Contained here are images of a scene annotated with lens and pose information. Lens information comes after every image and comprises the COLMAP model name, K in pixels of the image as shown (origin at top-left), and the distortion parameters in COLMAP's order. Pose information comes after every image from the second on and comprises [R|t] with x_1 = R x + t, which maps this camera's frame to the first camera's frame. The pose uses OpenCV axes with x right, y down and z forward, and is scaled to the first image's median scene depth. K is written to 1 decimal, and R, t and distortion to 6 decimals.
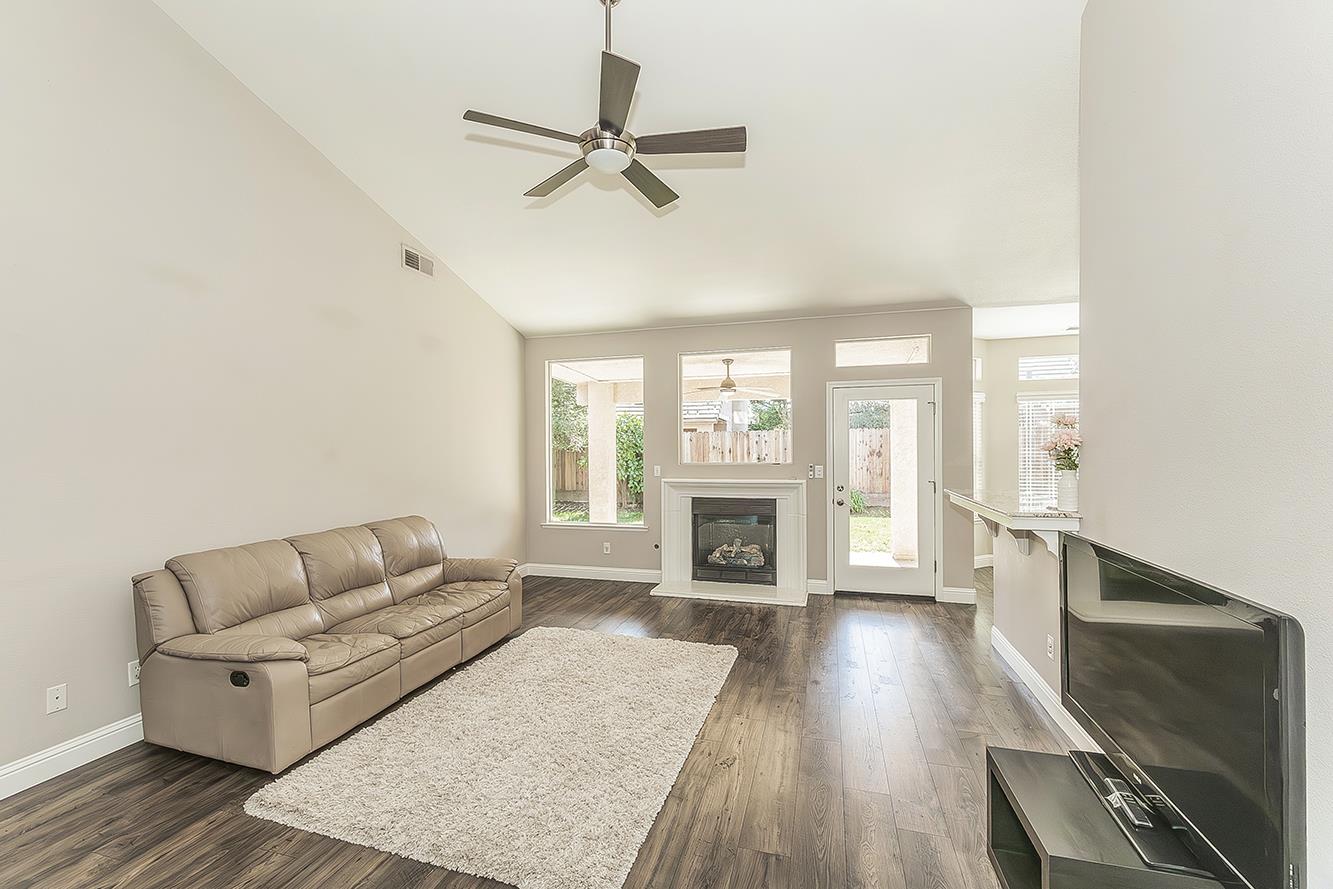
lens RADIAL K [[556.6, 0, 666.1], [0, 556.6, 450.9], [0, 0, 1]] dist [0.002833, -0.000846]
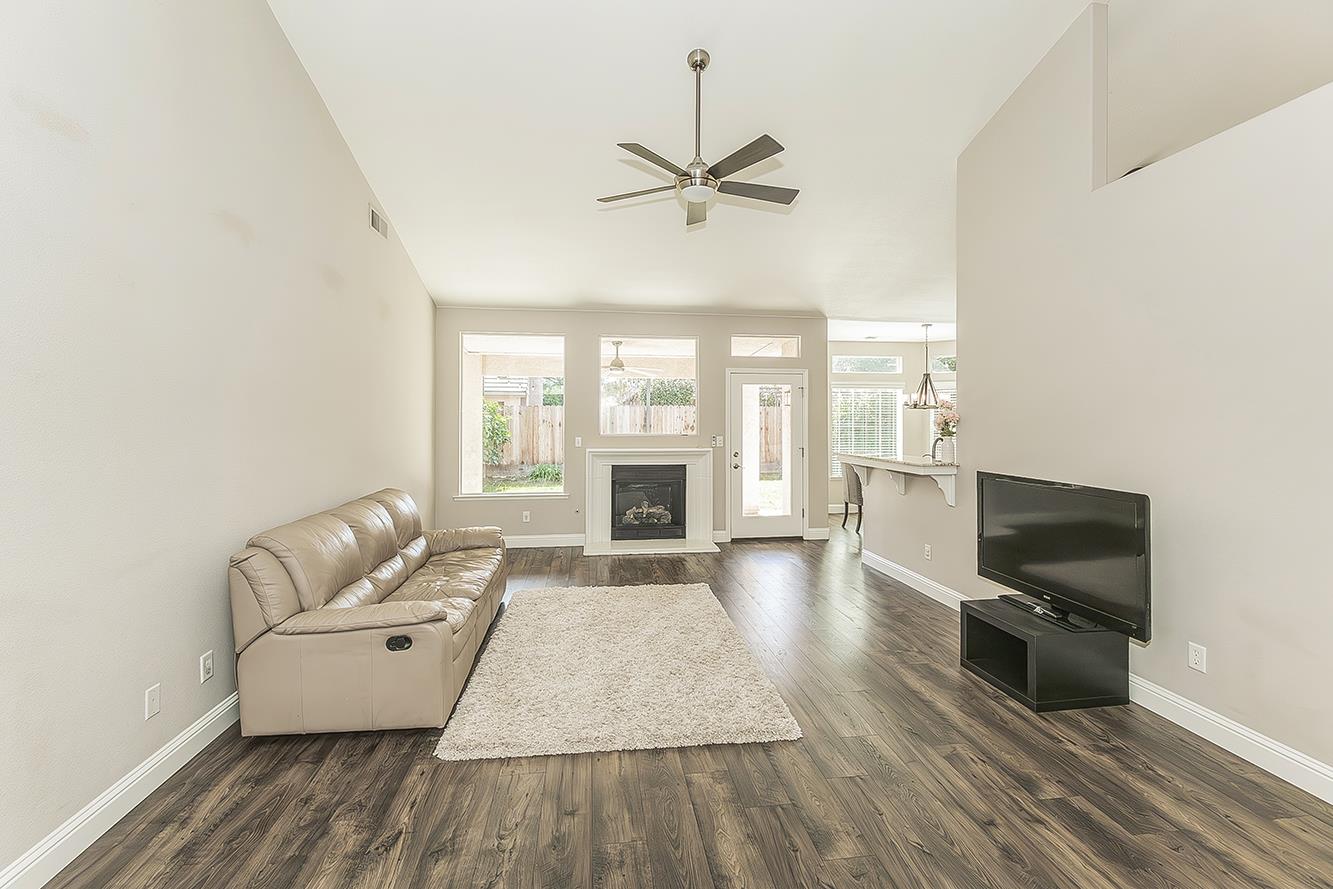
lens RADIAL K [[556.6, 0, 663.4], [0, 556.6, 414.6], [0, 0, 1]] dist [0.002833, -0.000846]
pose [[0.912447, 0.013688, 0.408967, -0.337513], [-0.005638, 0.999766, -0.020882, 0.005409], [-0.409157, 0.016748, 0.912310, -0.058568]]
